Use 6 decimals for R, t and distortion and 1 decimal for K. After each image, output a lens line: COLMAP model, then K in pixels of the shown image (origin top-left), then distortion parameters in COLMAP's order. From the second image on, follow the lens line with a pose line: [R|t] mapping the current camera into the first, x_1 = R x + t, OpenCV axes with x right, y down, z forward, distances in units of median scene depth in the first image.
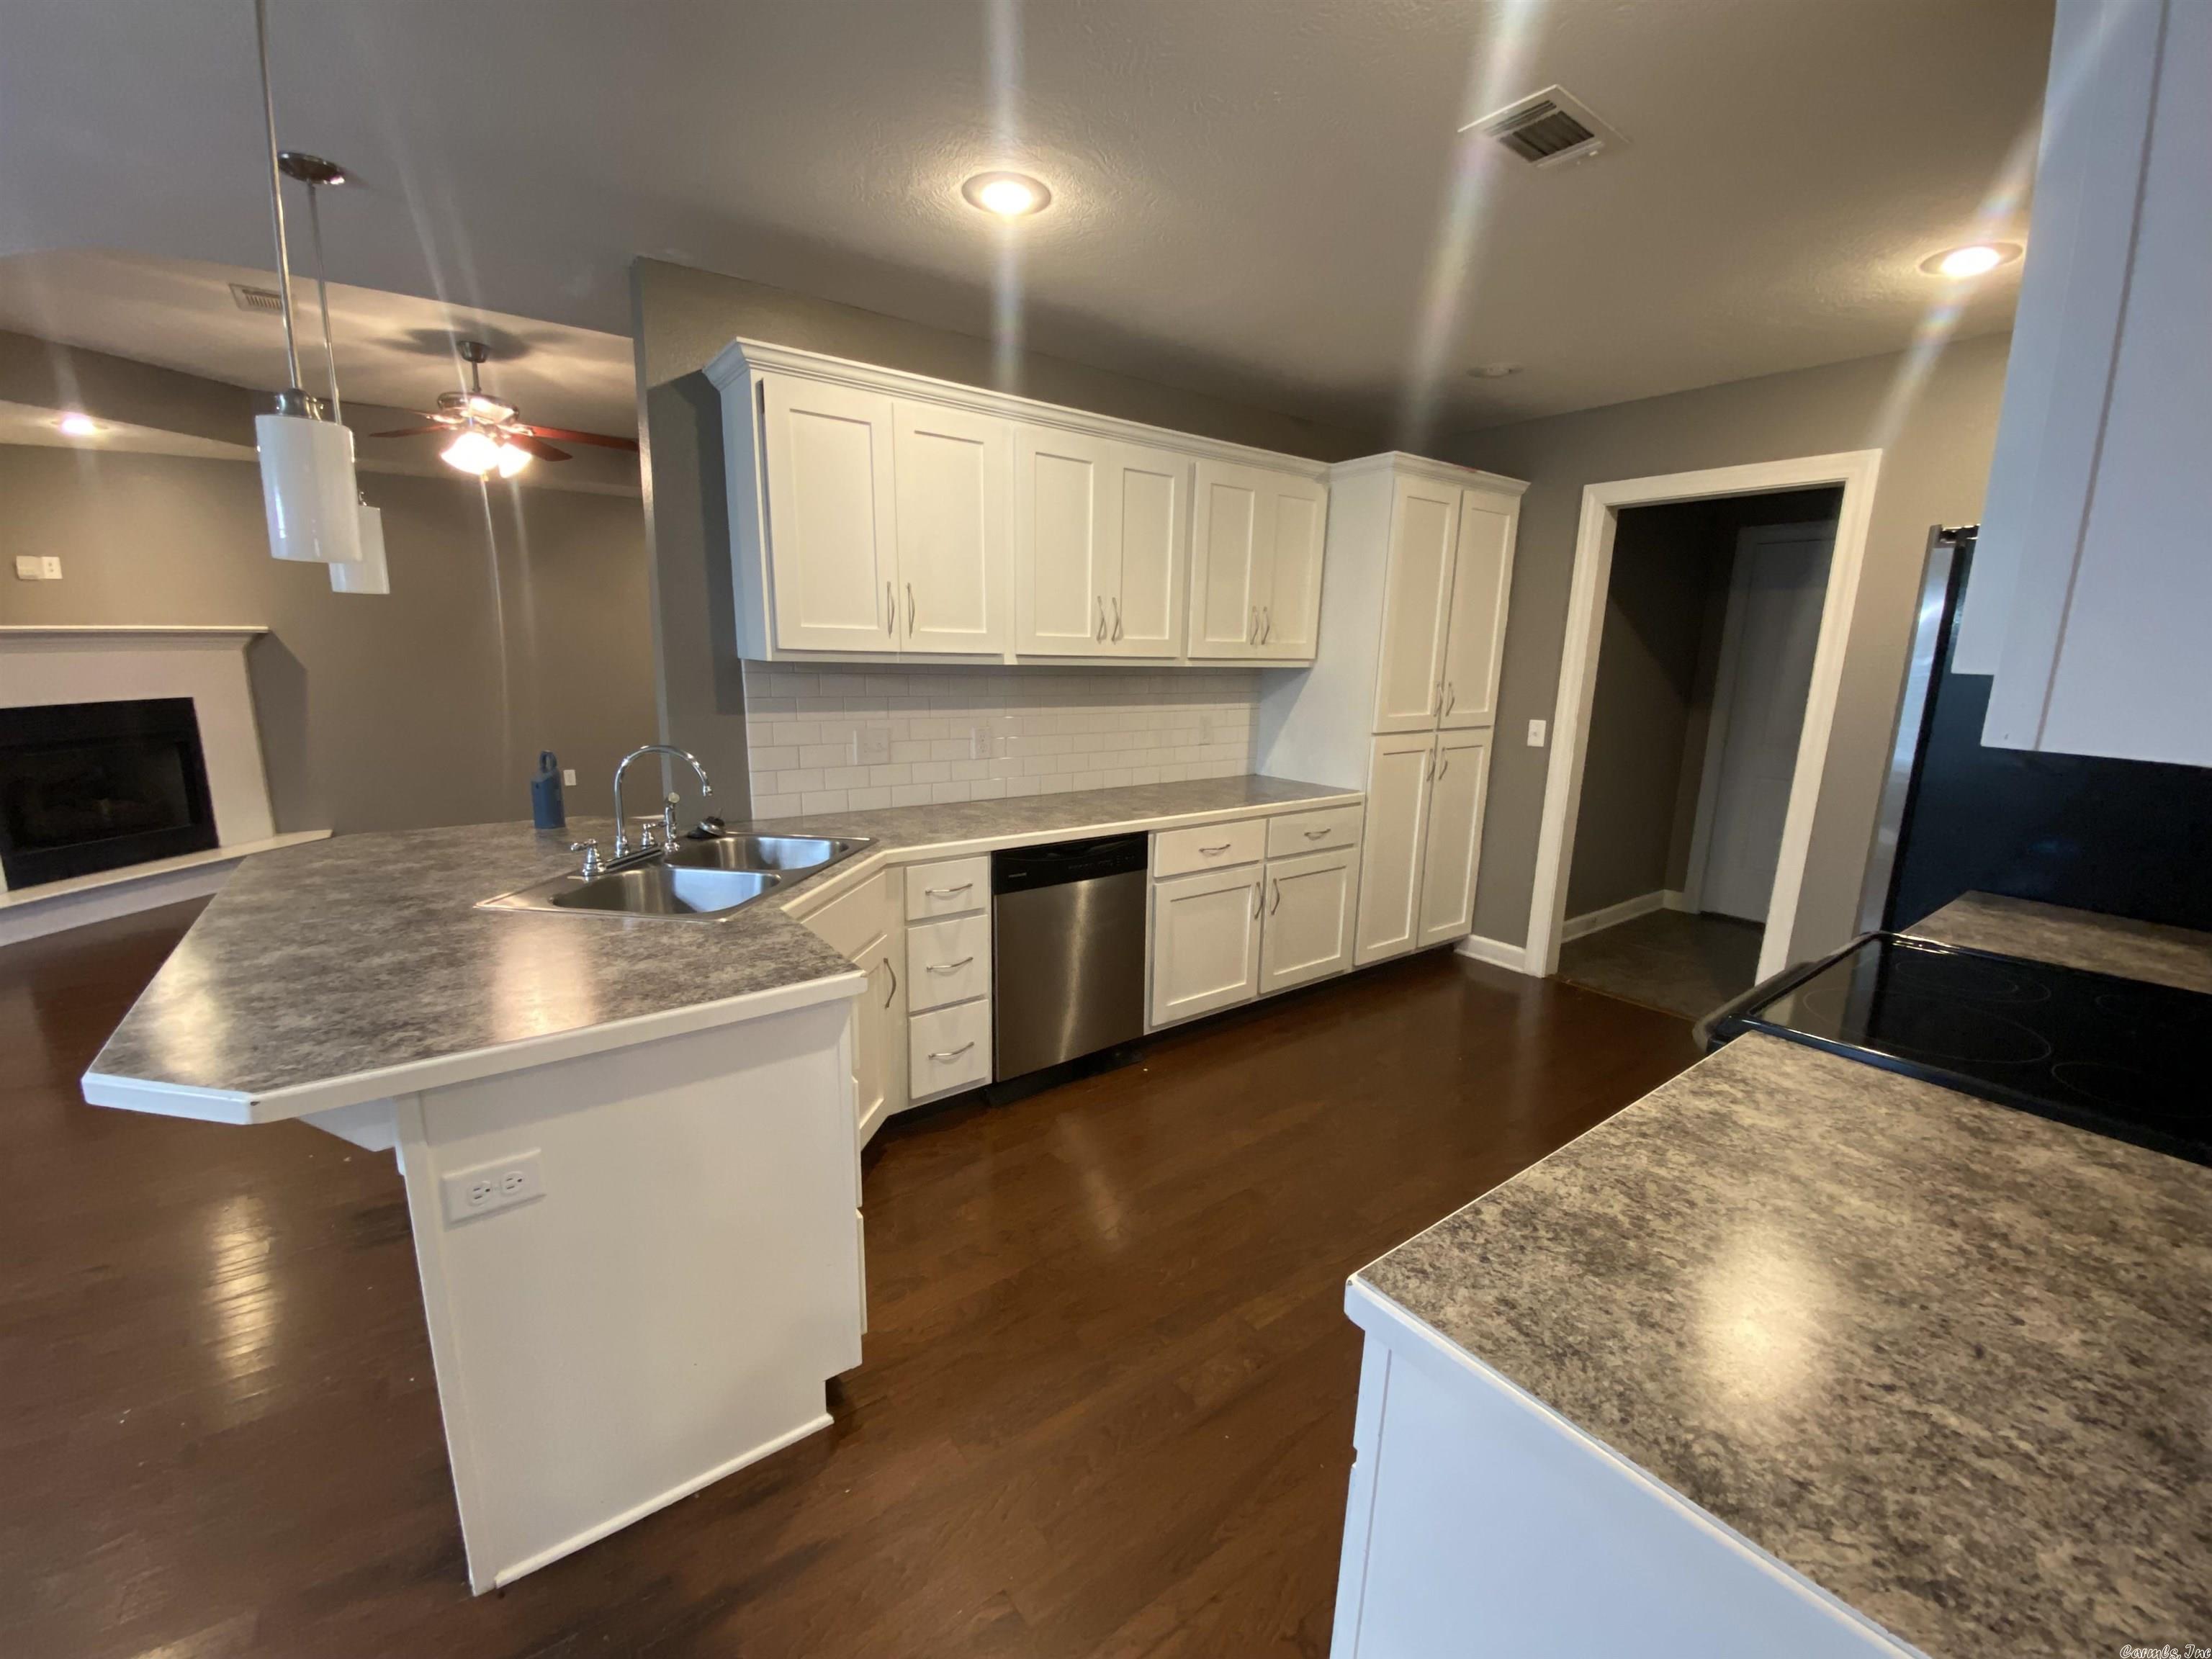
lens RADIAL K [[886.1, 0, 1105.2], [0, 886.1, 839.9], [0, 0, 1]] dist [0.053608, -0.032458]
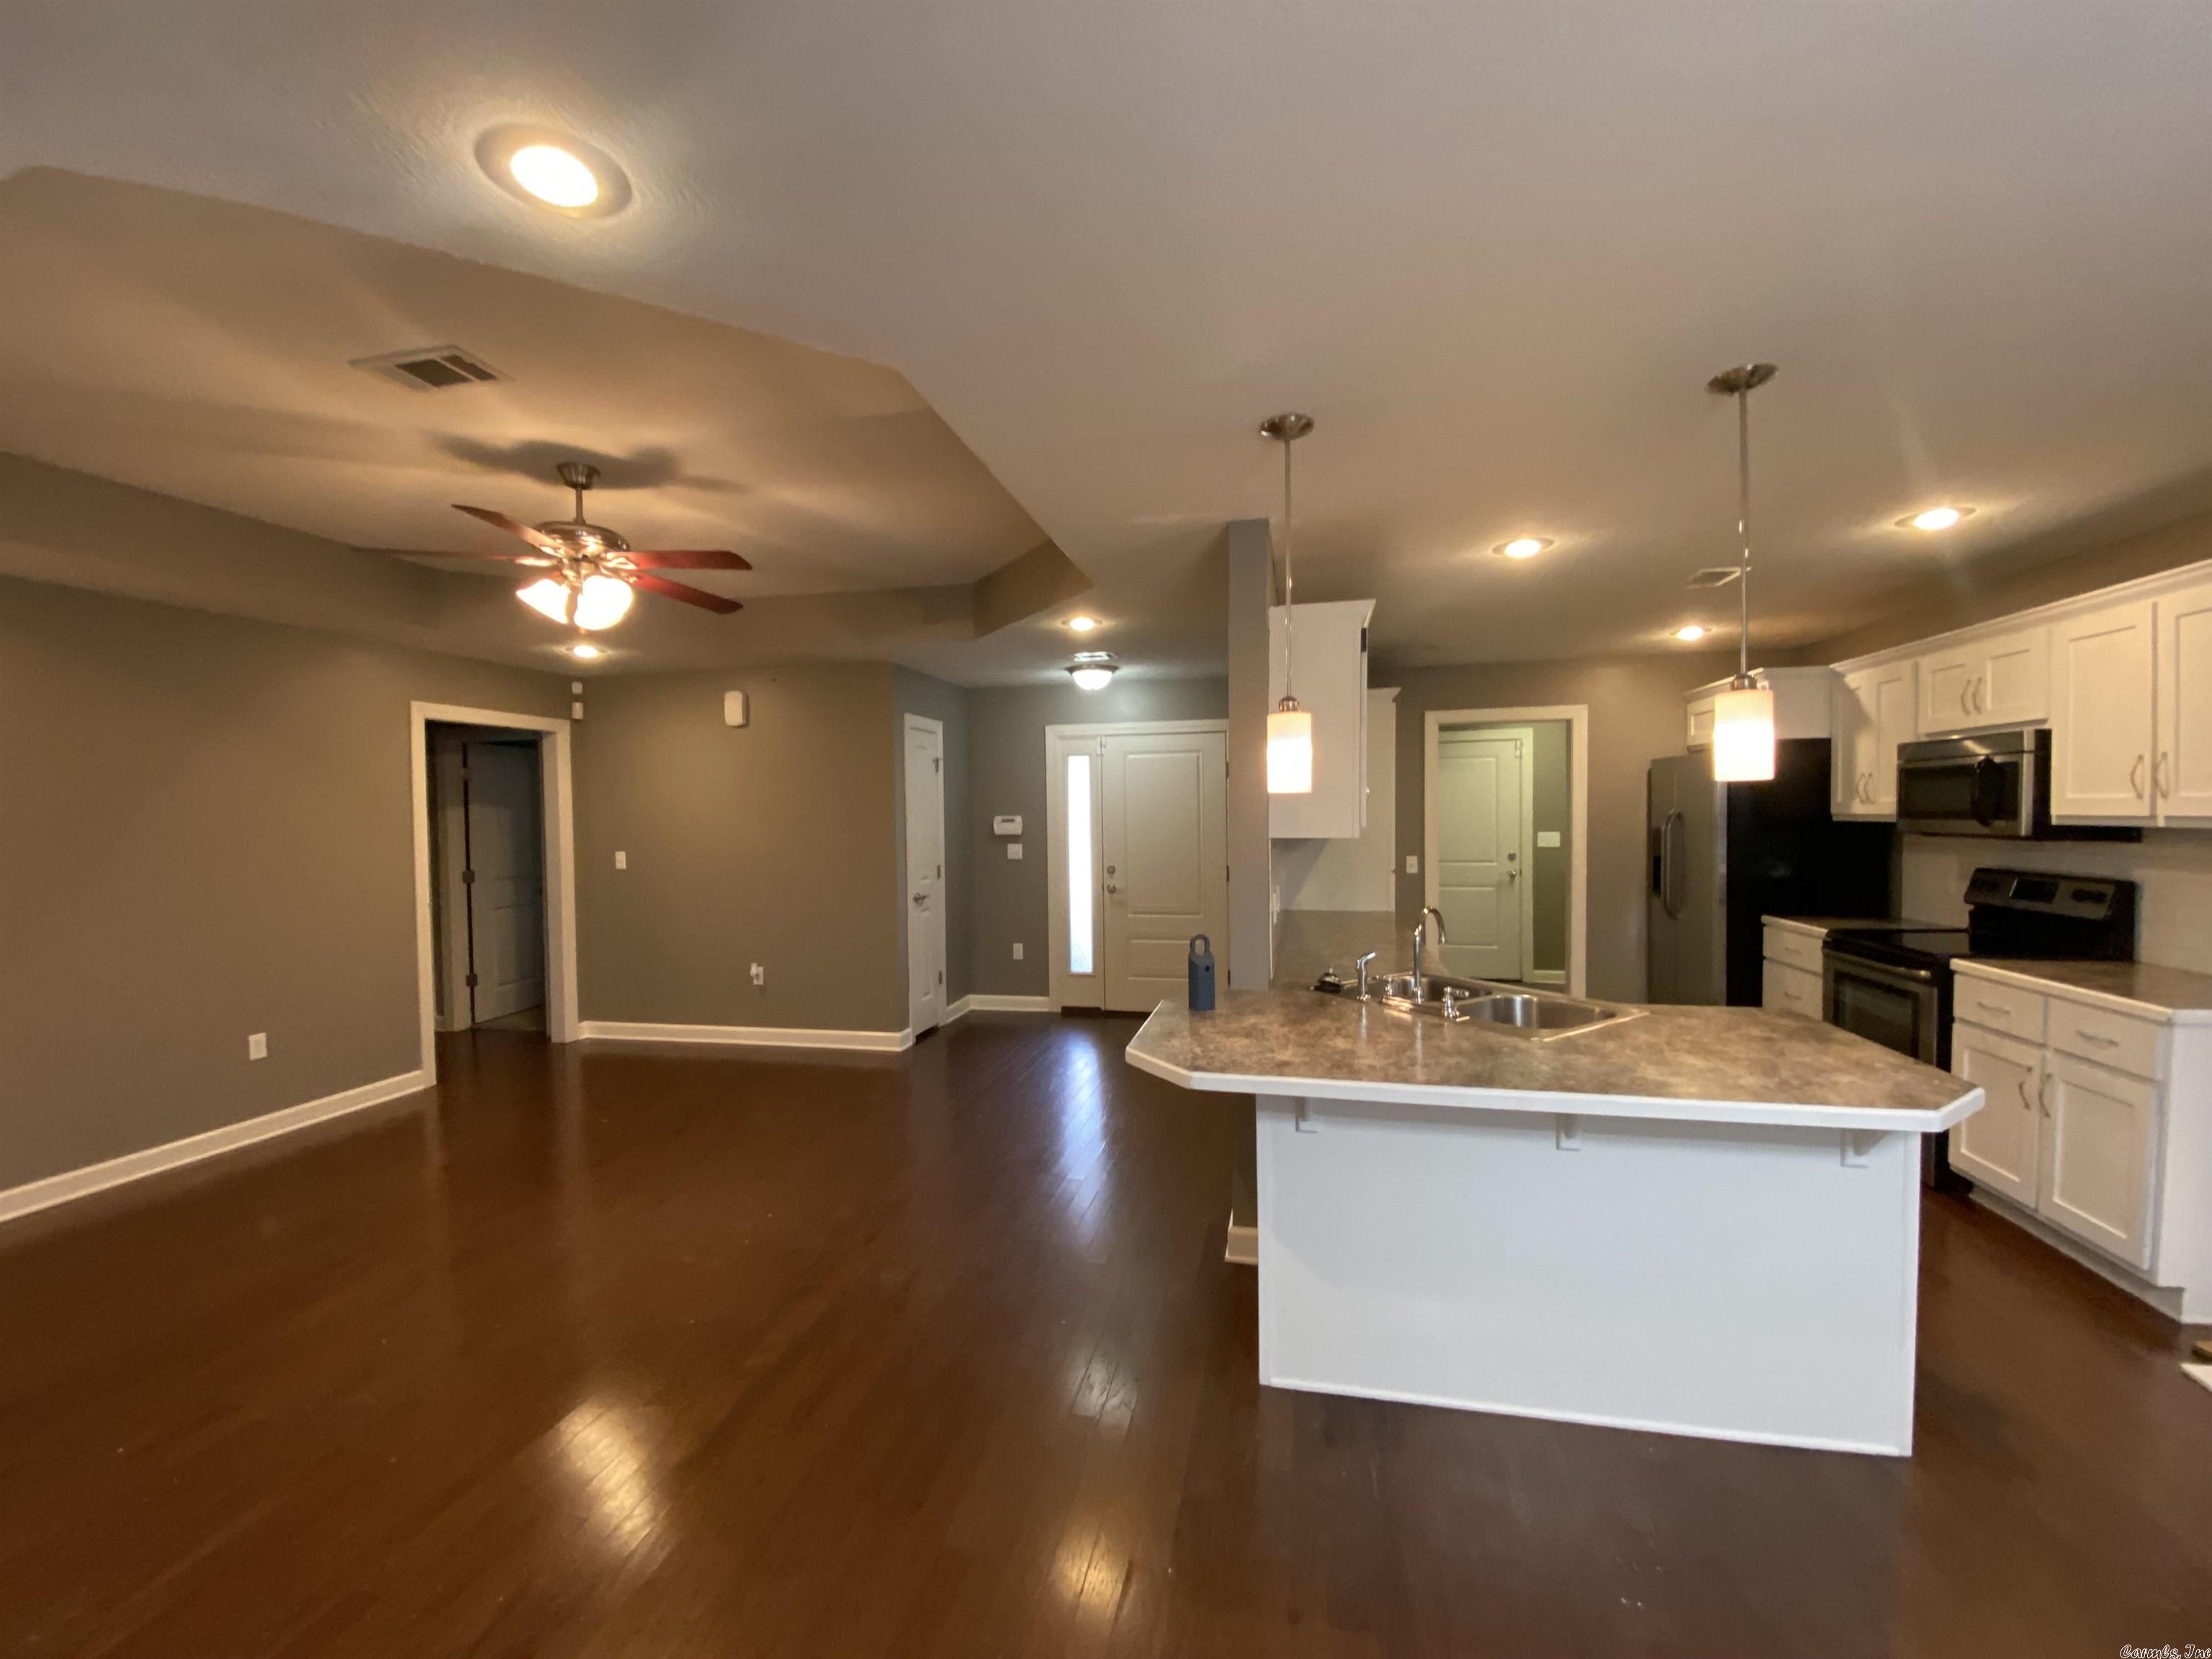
lens RADIAL K [[898.6, 0, 1109.2], [0, 898.6, 837.1], [0, 0, 1]] dist [0.022151, -0.021248]
pose [[0.757070, -0.045597, 0.651741, -1.046708], [0.160695, 0.979912, -0.118109, -0.079249], [-0.633263, 0.194149, 0.749189, 0.211348]]
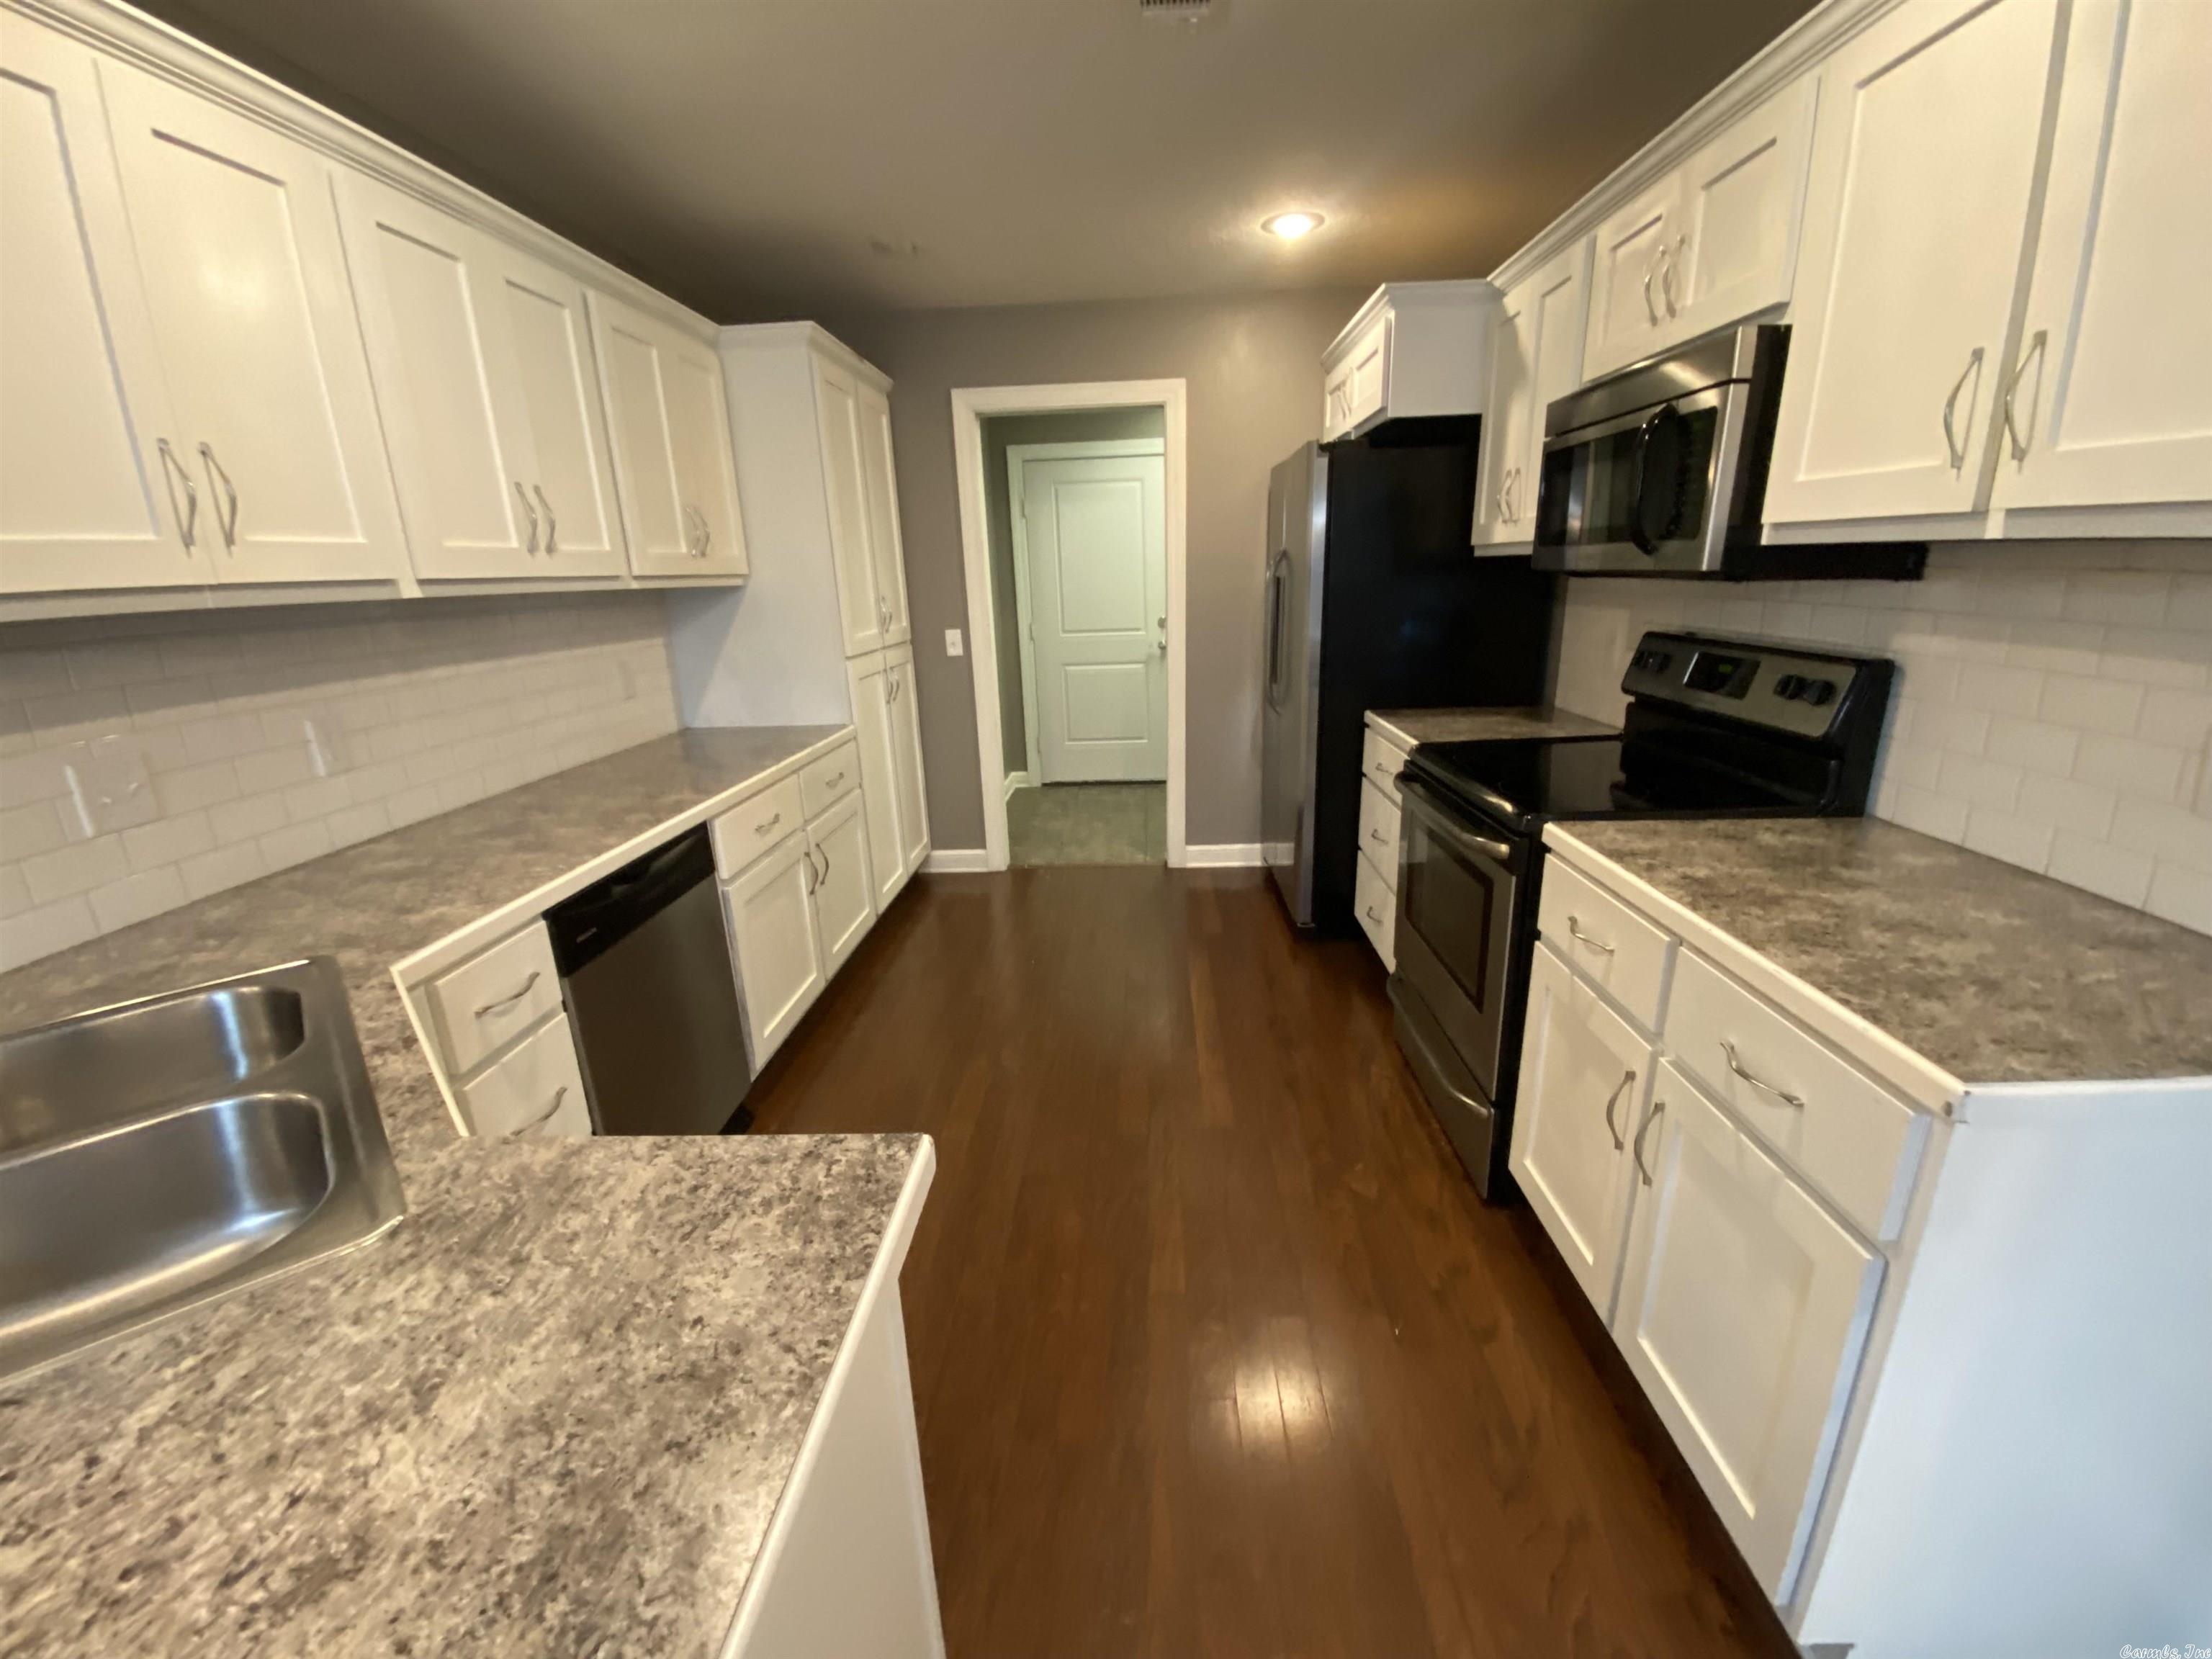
lens RADIAL K [[898.6, 0, 1109.2], [0, 898.6, 837.1], [0, 0, 1]] dist [0.022151, -0.021248]
pose [[0.629098, -0.260122, 0.732511, -0.250469], [0.205247, 0.964490, 0.166228, -0.044882], [-0.749740, 0.045772, 0.660148, 0.240639]]
